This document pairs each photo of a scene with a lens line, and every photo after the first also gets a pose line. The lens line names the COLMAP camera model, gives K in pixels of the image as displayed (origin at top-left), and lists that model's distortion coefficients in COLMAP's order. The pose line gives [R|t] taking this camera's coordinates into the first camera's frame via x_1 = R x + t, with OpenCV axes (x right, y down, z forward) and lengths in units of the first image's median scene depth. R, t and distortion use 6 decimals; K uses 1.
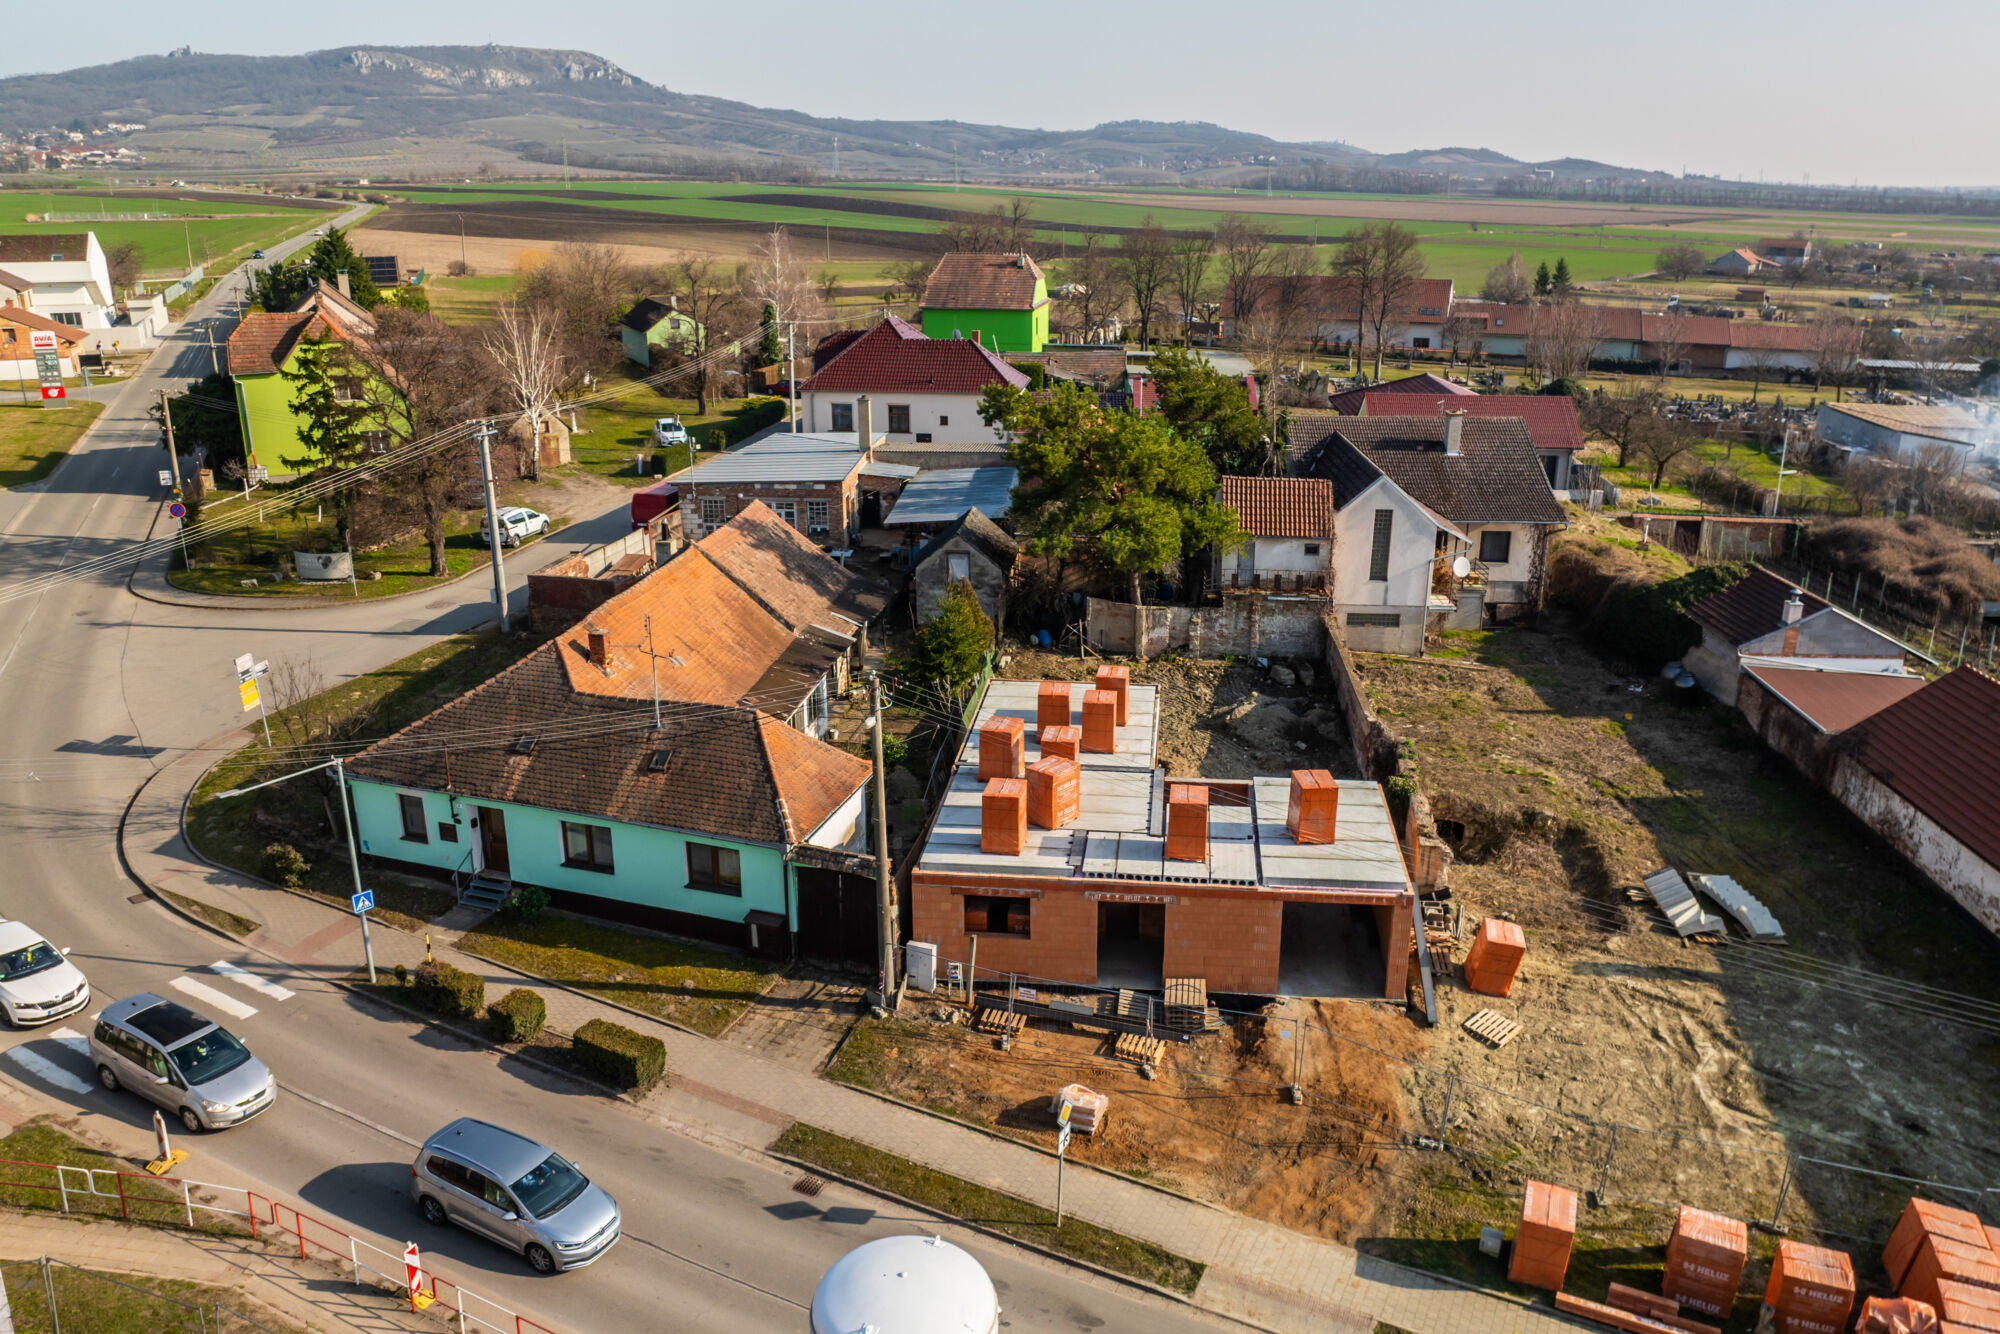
lens RADIAL K [[1437.5, 0, 1000.0], [0, 1437.5, 667.0], [0, 0, 1]] dist [-0.027848, 0.002031]
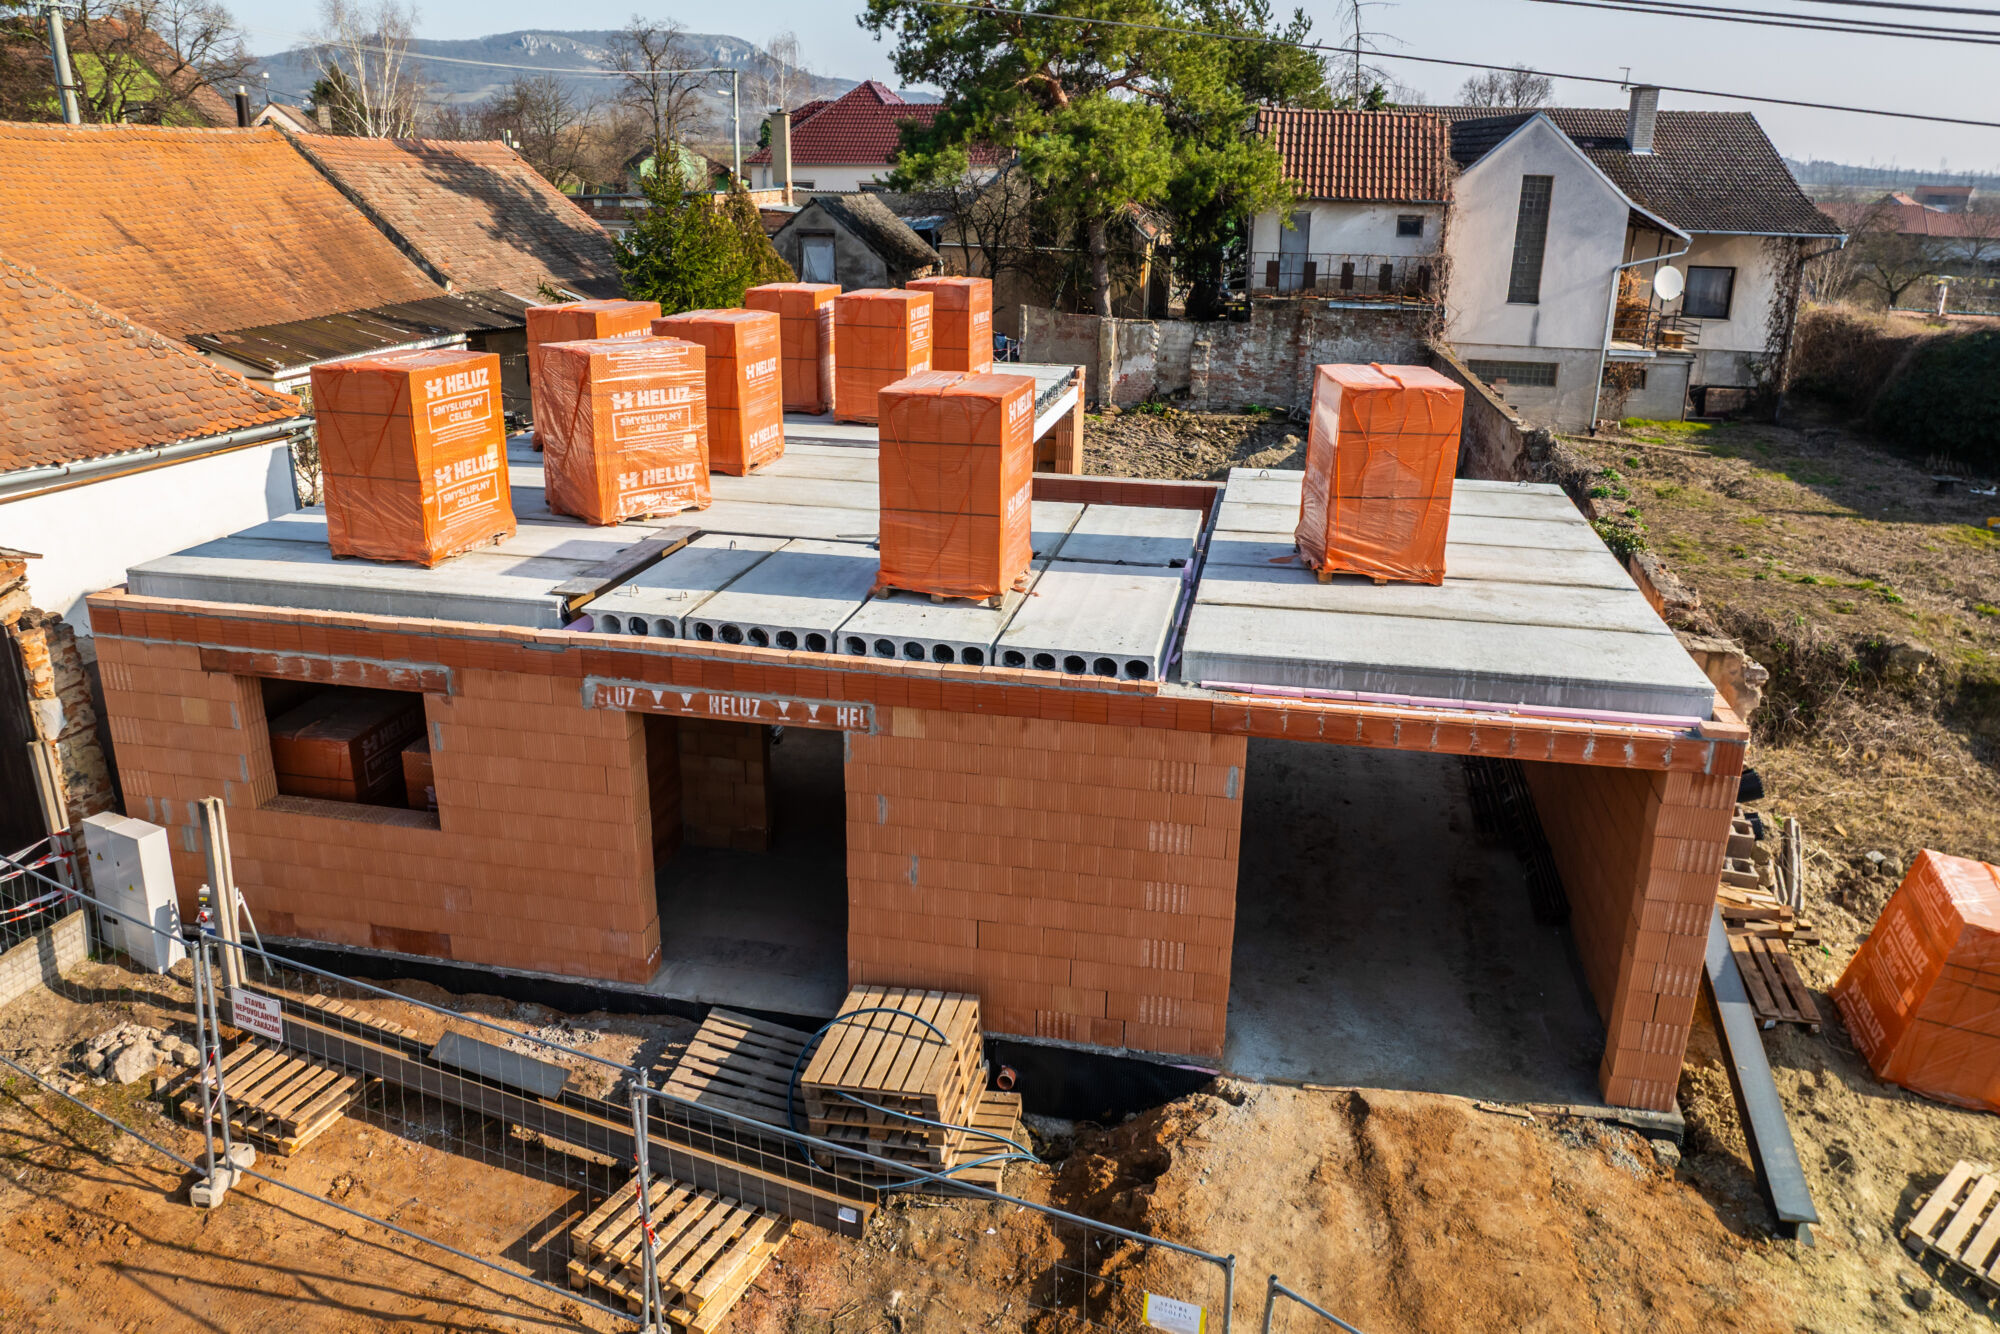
lens RADIAL K [[1401.4, 0, 975.2], [0, 1401.4, 615.2], [0, 0, 1]] dist [-0.037508, -0.002542]
pose [[0.995255, 0.042847, -0.087364, 0.149054], [-0.043511, 0.999037, -0.005719, 0.127731], [0.087035, 0.009494, 0.996160, 0.646551]]
